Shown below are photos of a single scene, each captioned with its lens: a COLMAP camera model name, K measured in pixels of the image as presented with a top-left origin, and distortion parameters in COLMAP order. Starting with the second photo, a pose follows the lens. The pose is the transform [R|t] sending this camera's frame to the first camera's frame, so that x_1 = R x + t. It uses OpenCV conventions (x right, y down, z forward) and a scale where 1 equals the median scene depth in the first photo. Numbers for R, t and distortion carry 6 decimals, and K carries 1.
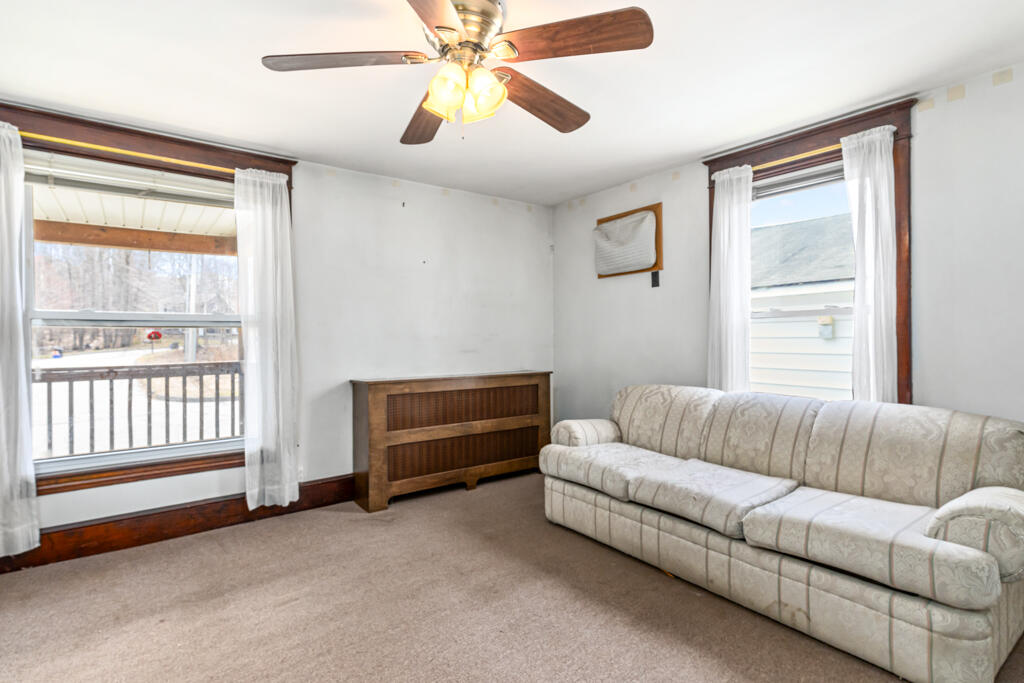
lens RADIAL K [[493.6, 0, 504.9], [0, 493.6, 342.4], [0, 0, 1]] dist [0.003395, 0.001134]
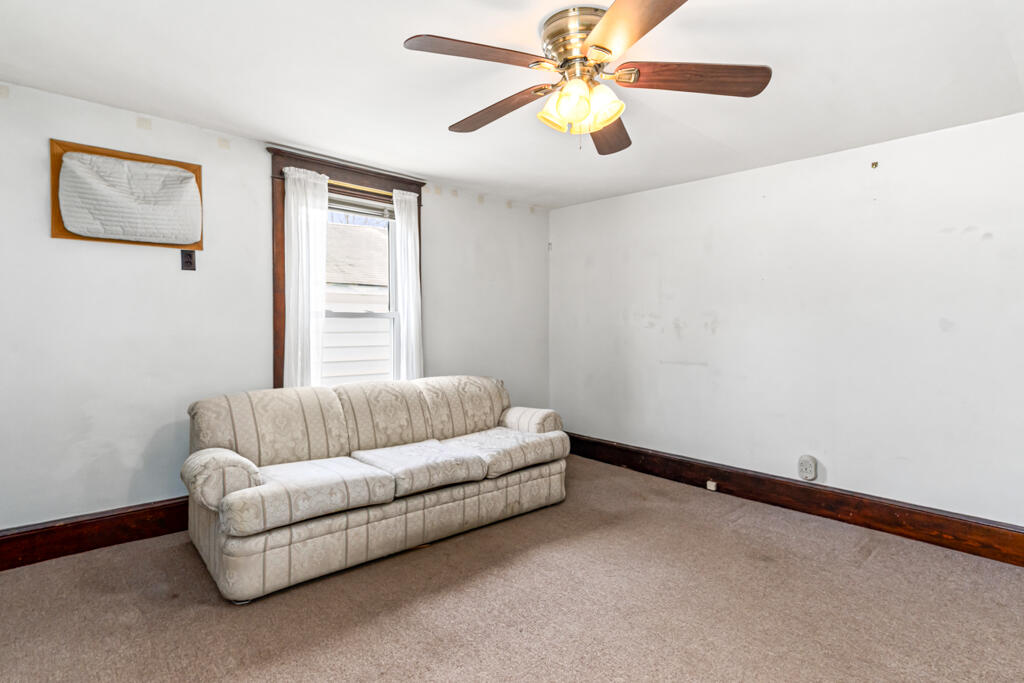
lens RADIAL K [[510.5, 0, 505.7], [0, 510.5, 332.8], [0, 0, 1]] dist [-0.006775, -0.000236]
pose [[-0.072534, -0.000587, 0.997366, -0.759370], [0.009005, 0.999959, 0.001243, -0.014570], [-0.997325, 0.009072, -0.072526, 0.808376]]
